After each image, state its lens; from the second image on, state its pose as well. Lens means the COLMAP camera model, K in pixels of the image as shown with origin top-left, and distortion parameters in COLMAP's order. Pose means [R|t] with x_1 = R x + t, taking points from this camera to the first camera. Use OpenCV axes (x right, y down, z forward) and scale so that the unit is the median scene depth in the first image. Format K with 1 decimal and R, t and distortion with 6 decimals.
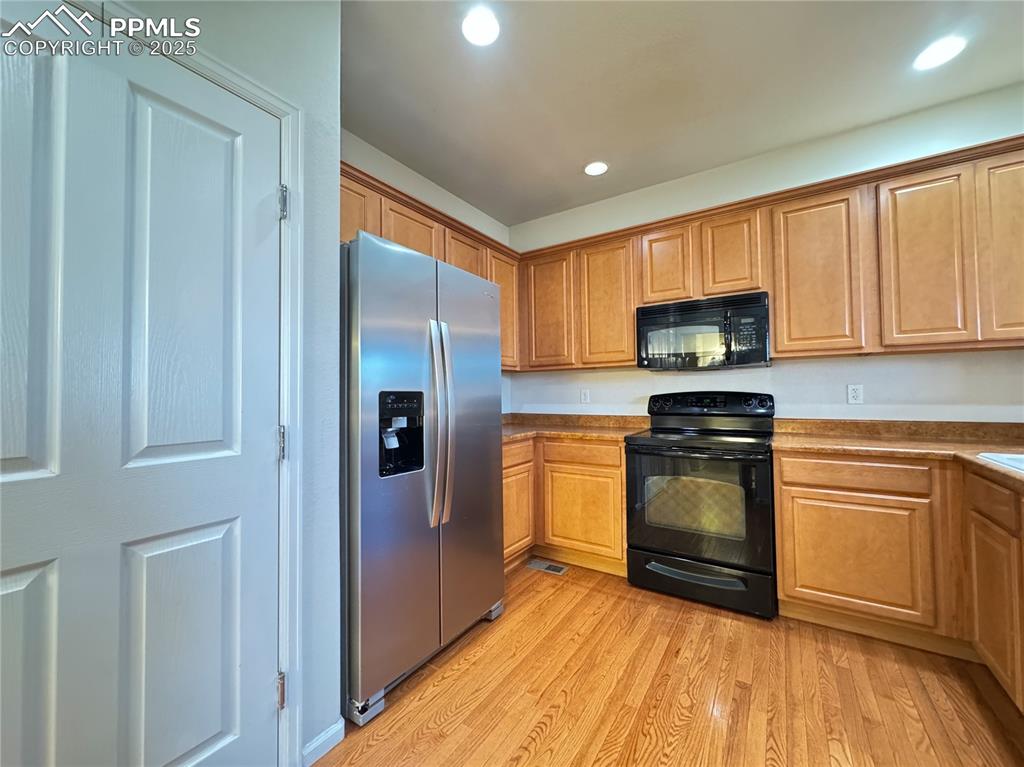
lens RADIAL K [[406.0, 0, 512.0], [0, 406.0, 383.5], [0, 0, 1]] dist [-0.000215, 0.000023]
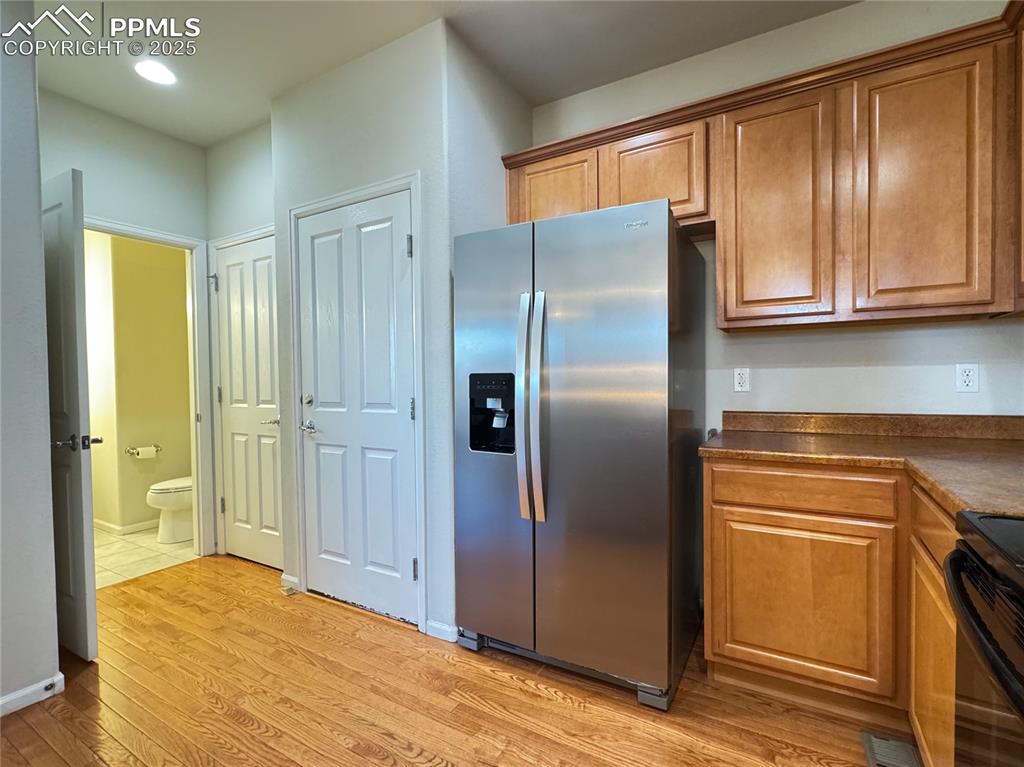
lens RADIAL K [[458.8, 0, 512.0], [0, 458.8, 383.5], [0, 0, 1]] dist [-0.001067, 0.000161]
pose [[0.077177, 0.023256, -0.996746, 0.876316], [0.040923, 0.998812, 0.026472, 0.016078], [0.996177, -0.042833, 0.076133, 0.937745]]
